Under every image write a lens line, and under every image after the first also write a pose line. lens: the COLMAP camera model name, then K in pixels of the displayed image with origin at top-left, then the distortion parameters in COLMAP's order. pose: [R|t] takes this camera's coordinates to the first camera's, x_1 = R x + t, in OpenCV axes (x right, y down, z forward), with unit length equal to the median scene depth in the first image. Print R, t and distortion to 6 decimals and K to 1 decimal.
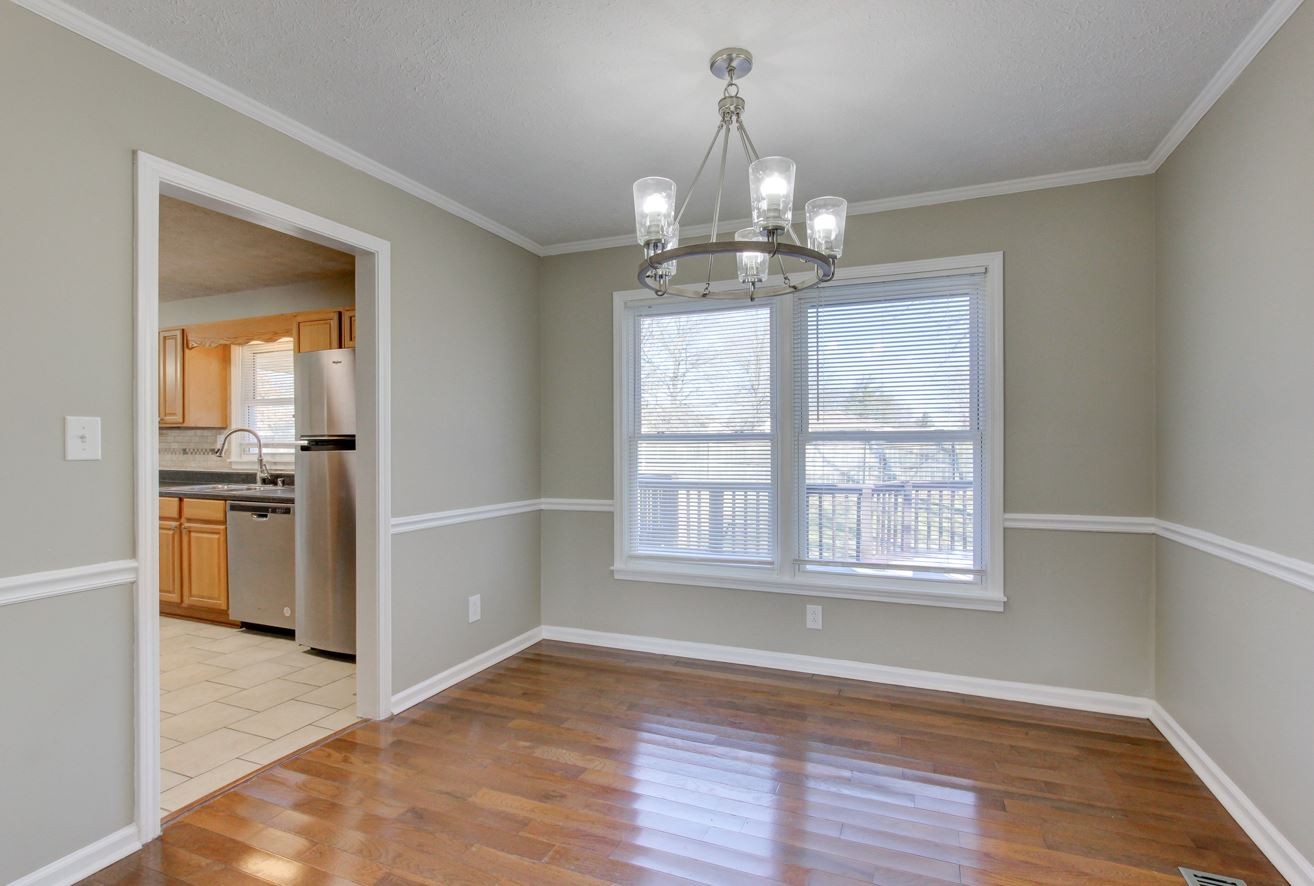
lens RADIAL K [[597.9, 0, 657.0], [0, 597.9, 443.0], [0, 0, 1]] dist [-0.014535, 0.000318]
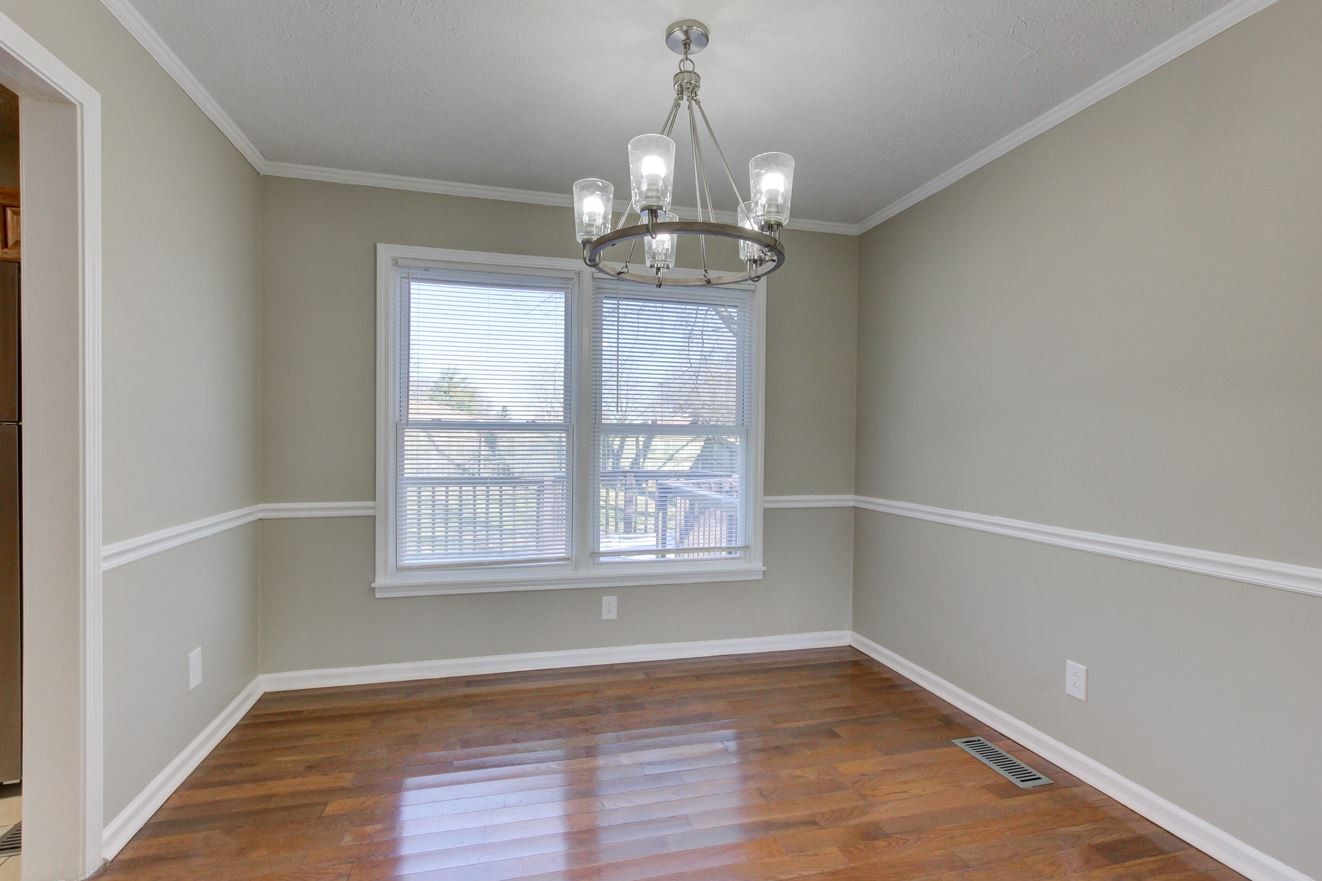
lens RADIAL K [[614.8, 0, 622.2], [0, 614.8, 445.6], [0, 0, 1]] dist [-0.012540, -0.000041]
pose [[0.811365, 0.005001, 0.584519, -0.356912], [-0.015532, 0.999795, 0.013007, 0.005104], [-0.584334, -0.019632, 0.811276, 0.167353]]
